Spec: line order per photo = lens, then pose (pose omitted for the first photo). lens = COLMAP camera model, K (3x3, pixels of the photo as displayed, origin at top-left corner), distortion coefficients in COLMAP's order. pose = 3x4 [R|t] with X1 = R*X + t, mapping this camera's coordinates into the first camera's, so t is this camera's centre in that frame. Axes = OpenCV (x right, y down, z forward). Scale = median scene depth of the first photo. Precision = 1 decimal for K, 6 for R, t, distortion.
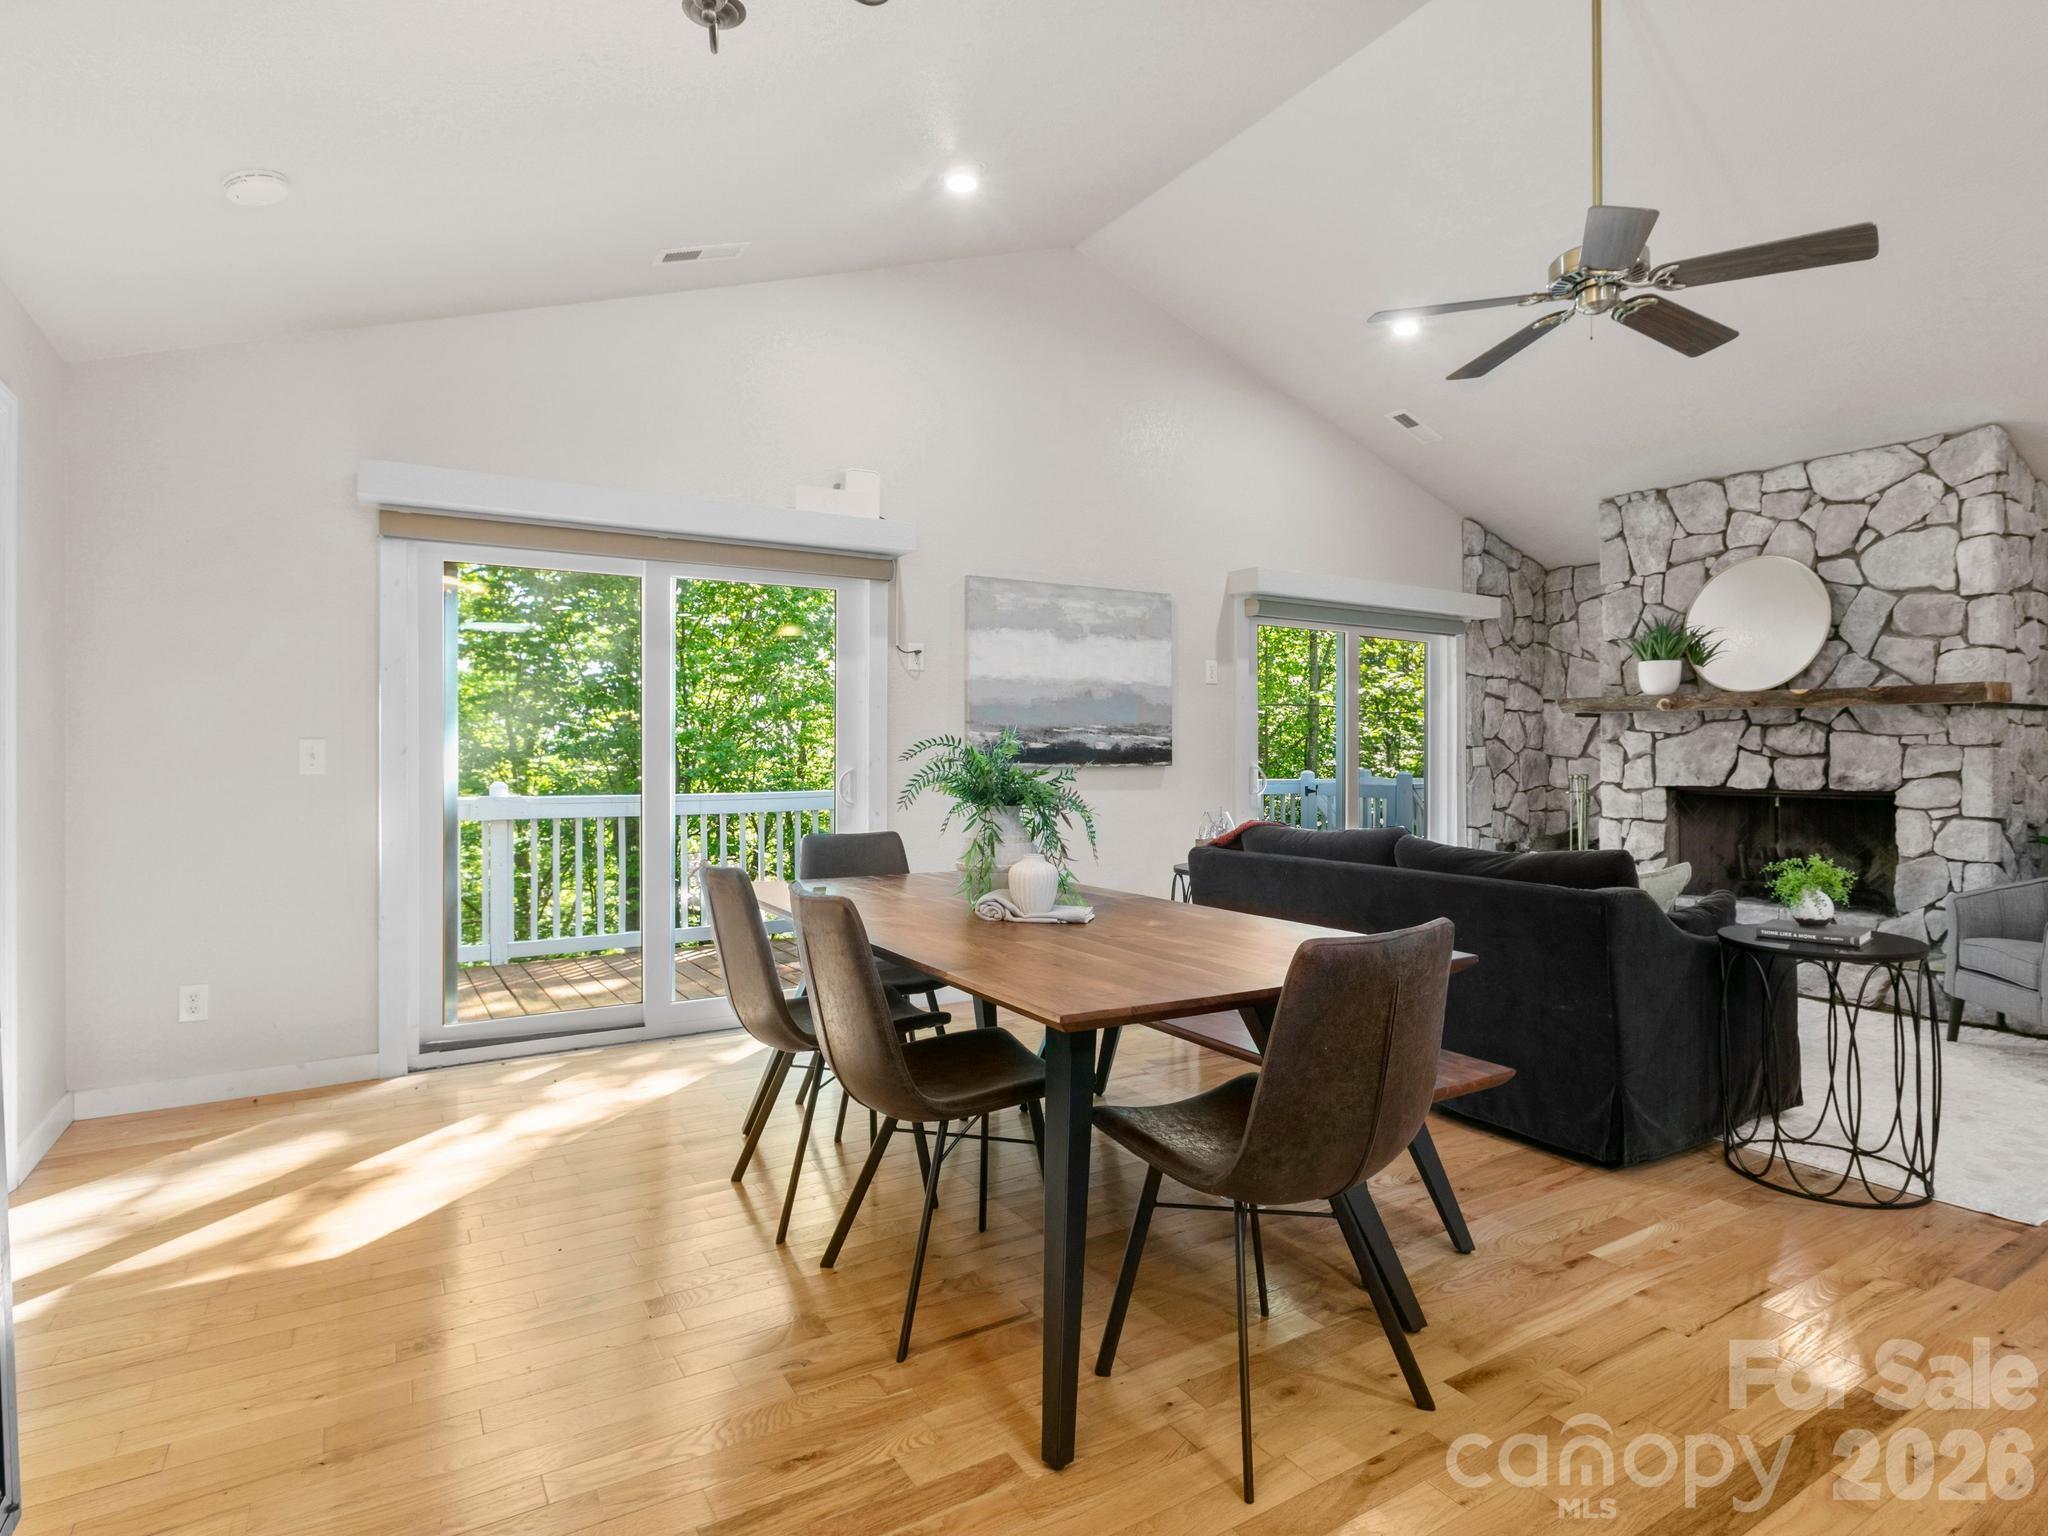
lens RADIAL K [[1107.1, 0, 1026.1], [0, 1107.1, 754.3], [0, 0, 1]] dist [-0.002924, -0.000677]
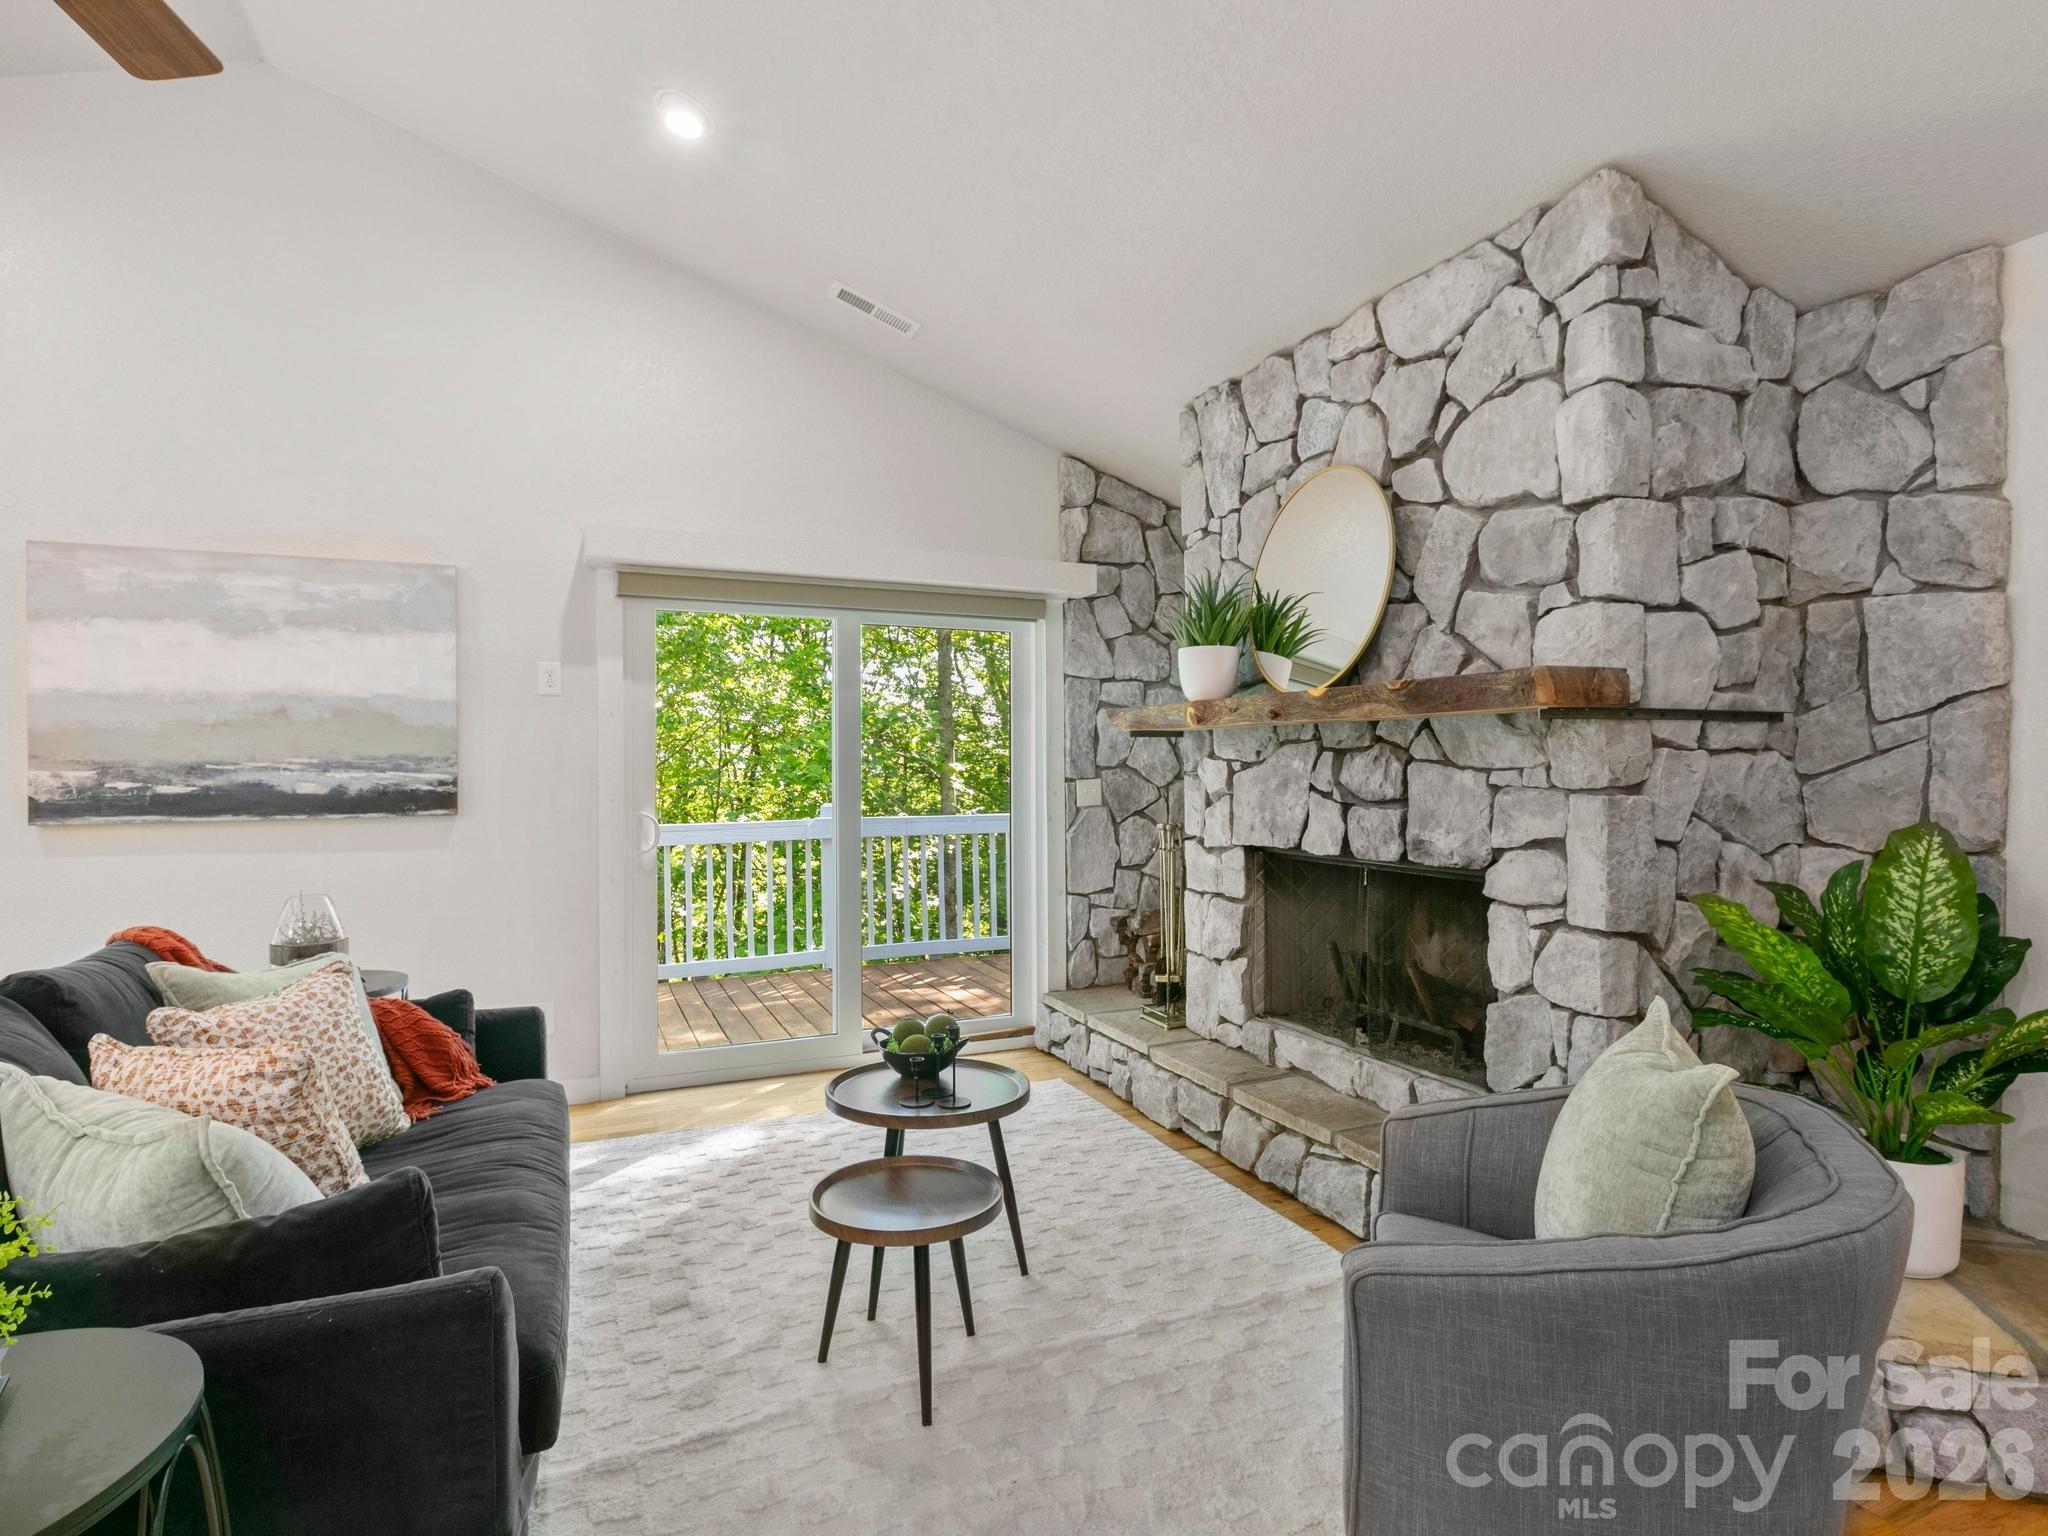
lens RADIAL K [[1069.7, 0, 1021.2], [0, 1069.7, 764.8], [0, 0, 1]] dist [-0.001445, -0.000118]
pose [[0.988870, -0.005692, -0.148671, 0.604167], [0.005269, 0.999981, -0.003242, -0.017822], [0.148687, 0.002422, 0.988881, 0.414695]]
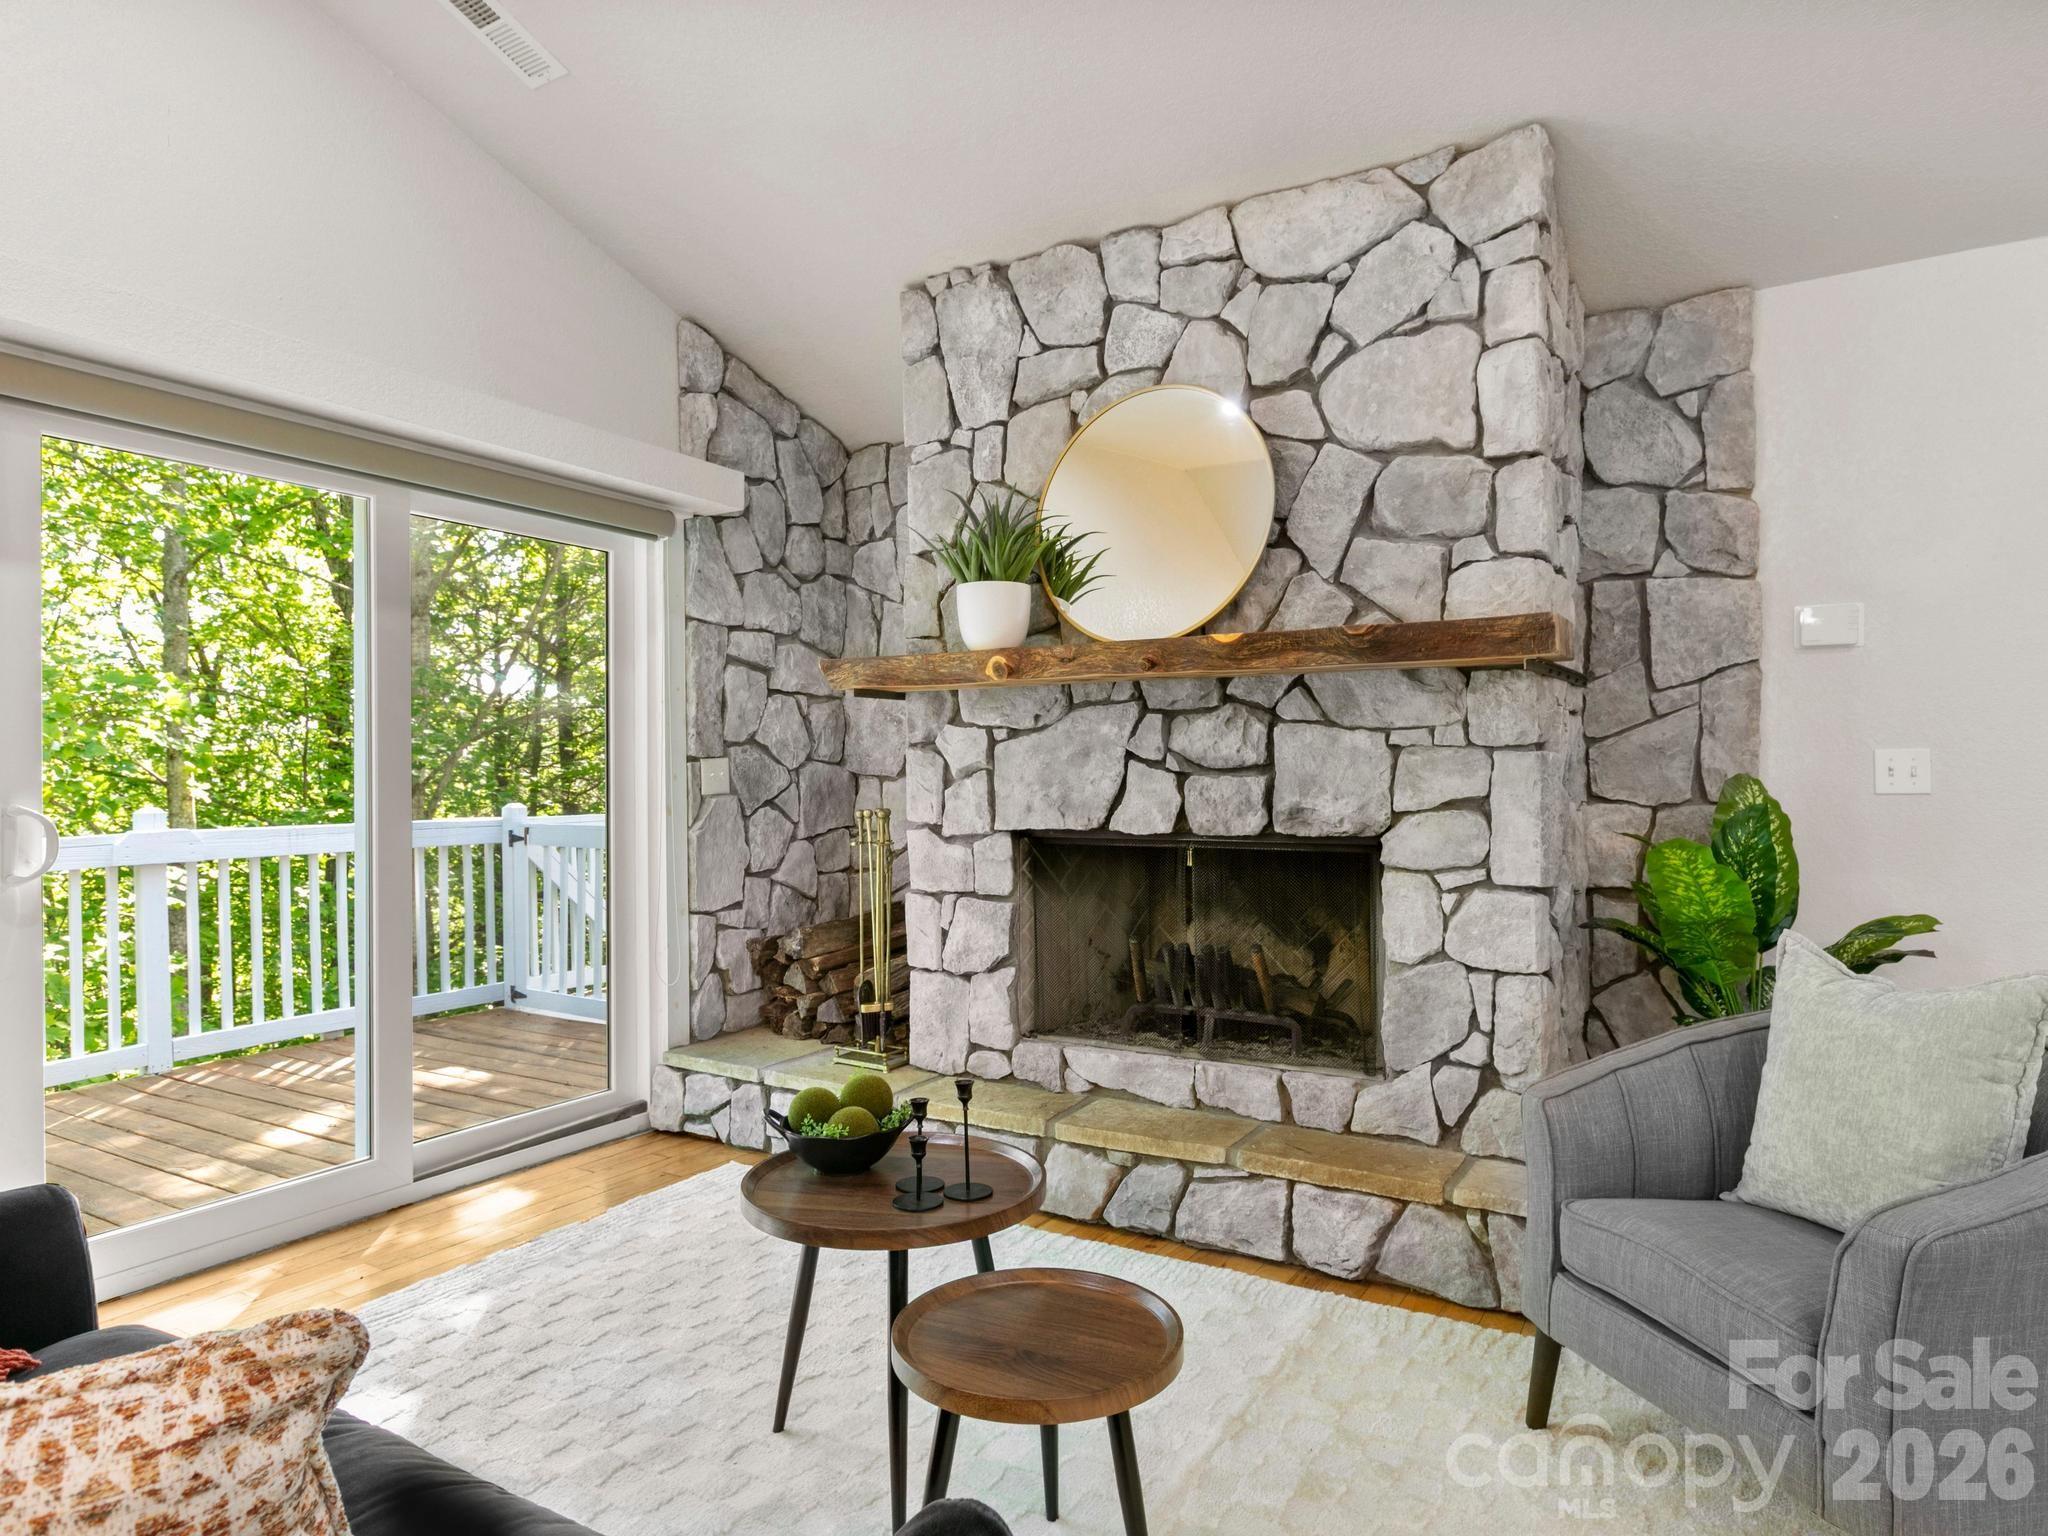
lens RADIAL K [[1221.9, 0, 1030.1], [0, 1221.9, 764.2], [0, 0, 1]] dist [0.002287, 0.001260]
pose [[0.891291, -0.003551, 0.453417, 0.360595], [0.007989, 0.999937, -0.007874, 0.002552], [-0.453361, 0.010641, 0.891264, 0.534140]]
